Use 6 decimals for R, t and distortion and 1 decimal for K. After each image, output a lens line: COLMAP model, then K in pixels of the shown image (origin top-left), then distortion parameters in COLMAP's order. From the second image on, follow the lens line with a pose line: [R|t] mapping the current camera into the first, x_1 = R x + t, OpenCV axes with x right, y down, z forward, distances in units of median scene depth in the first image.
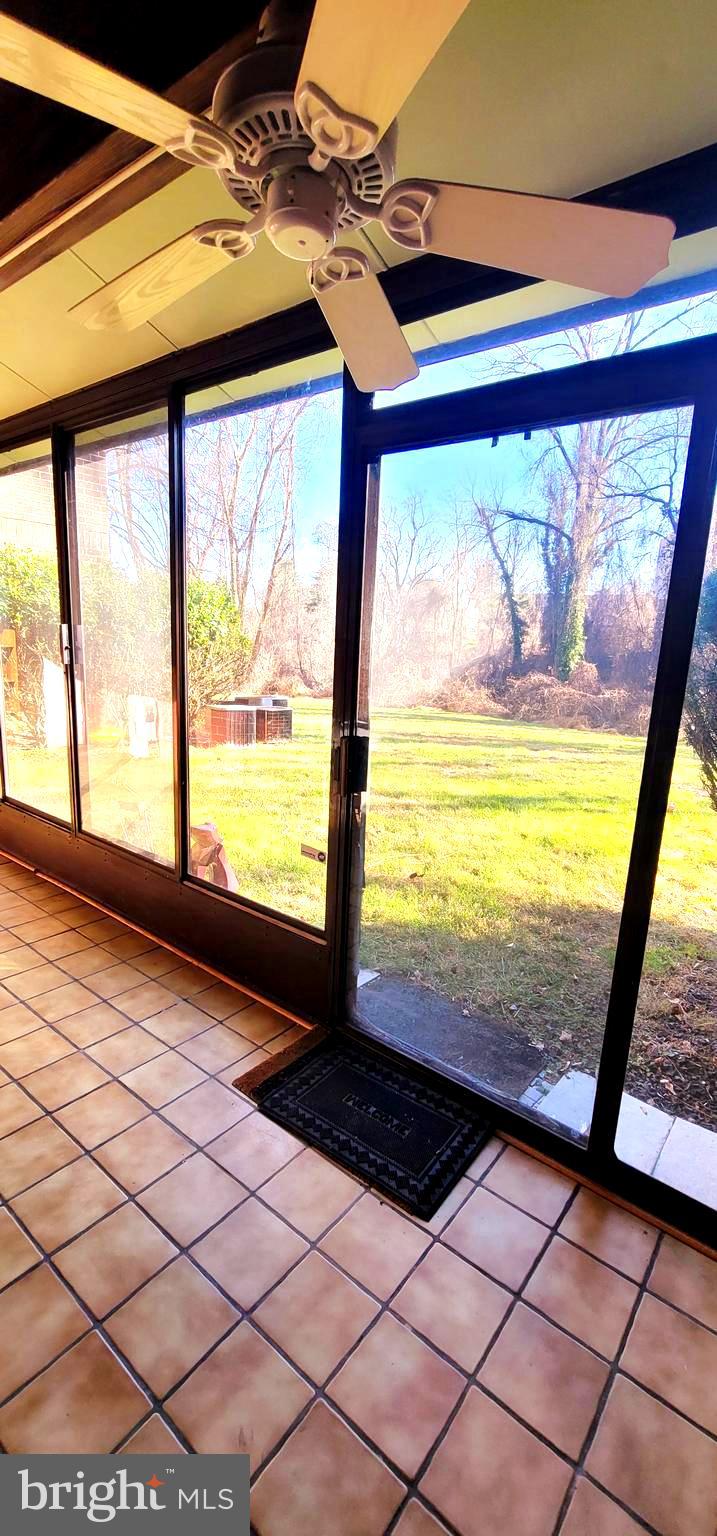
lens RADIAL K [[630.6, 0, 358.4], [0, 630.6, 771.2], [0, 0, 1]] dist [0.001196, 0.000332]
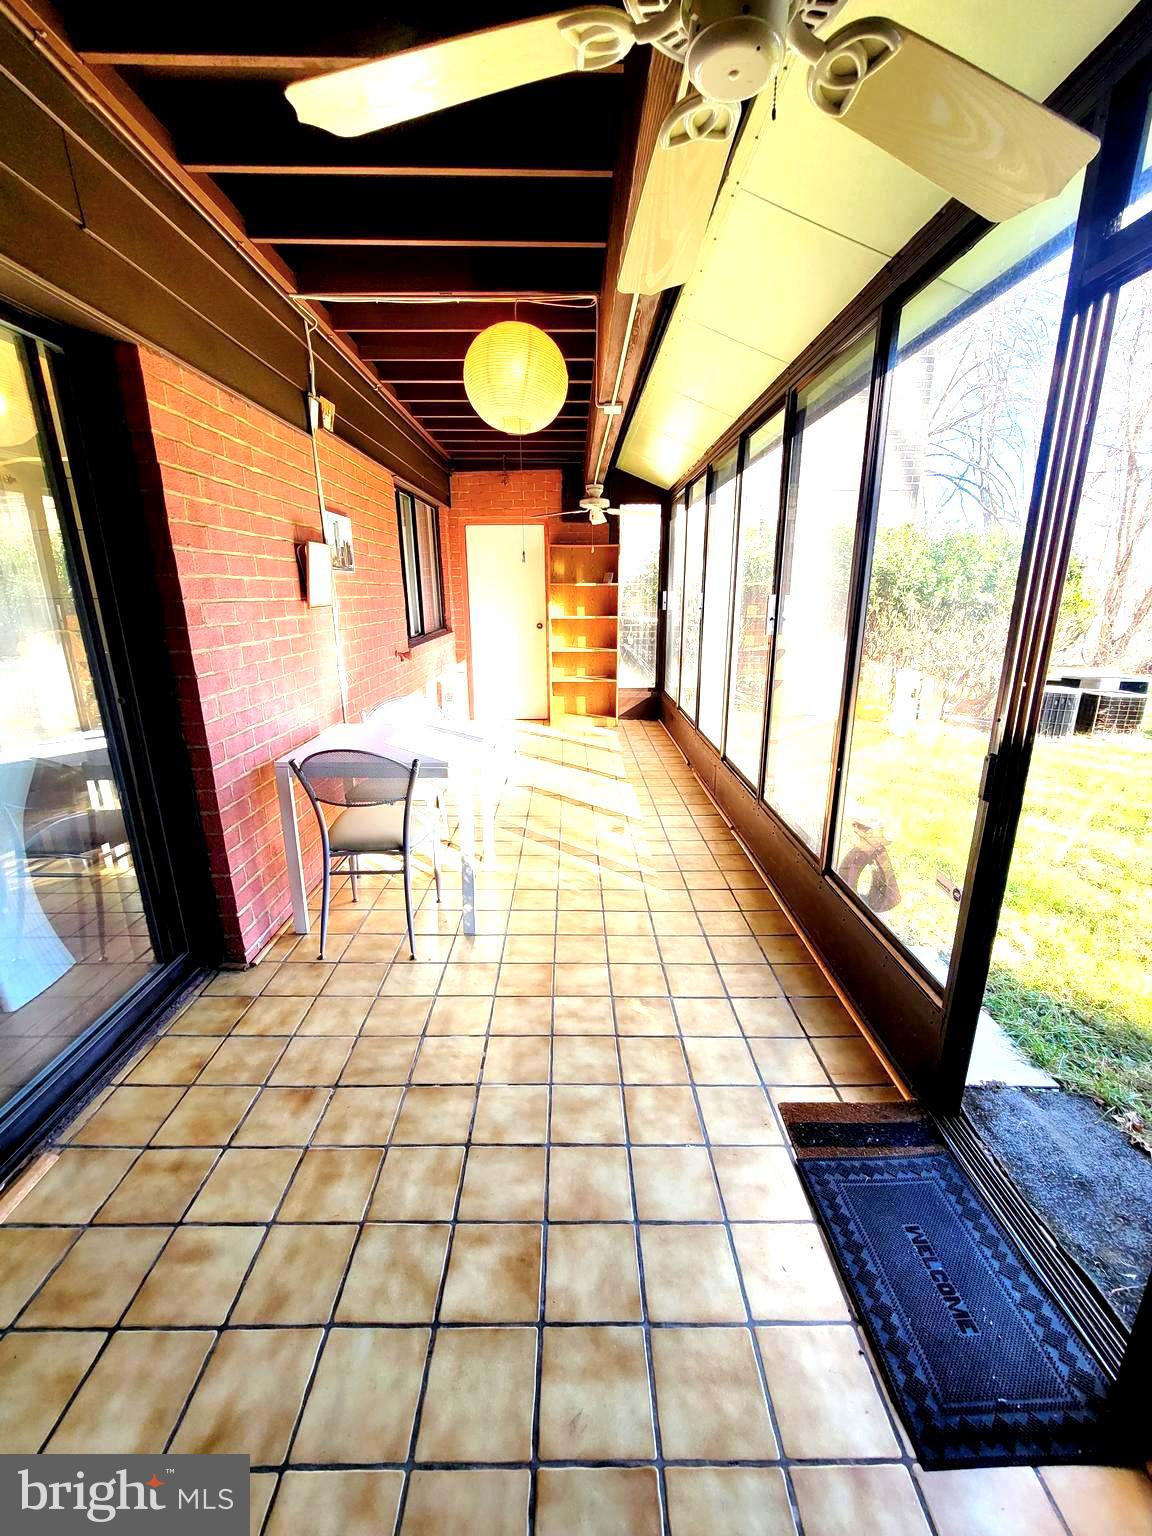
lens RADIAL K [[630.4, 0, 577.3], [0, 630.4, 770.0], [0, 0, 1]] dist [-0.008178, 0.001407]
pose [[0.632405, 0.163687, -0.757147, 0.252965], [-0.128618, 0.986040, 0.105743, -0.040650], [0.763886, 0.030510, 0.644630, 0.210858]]
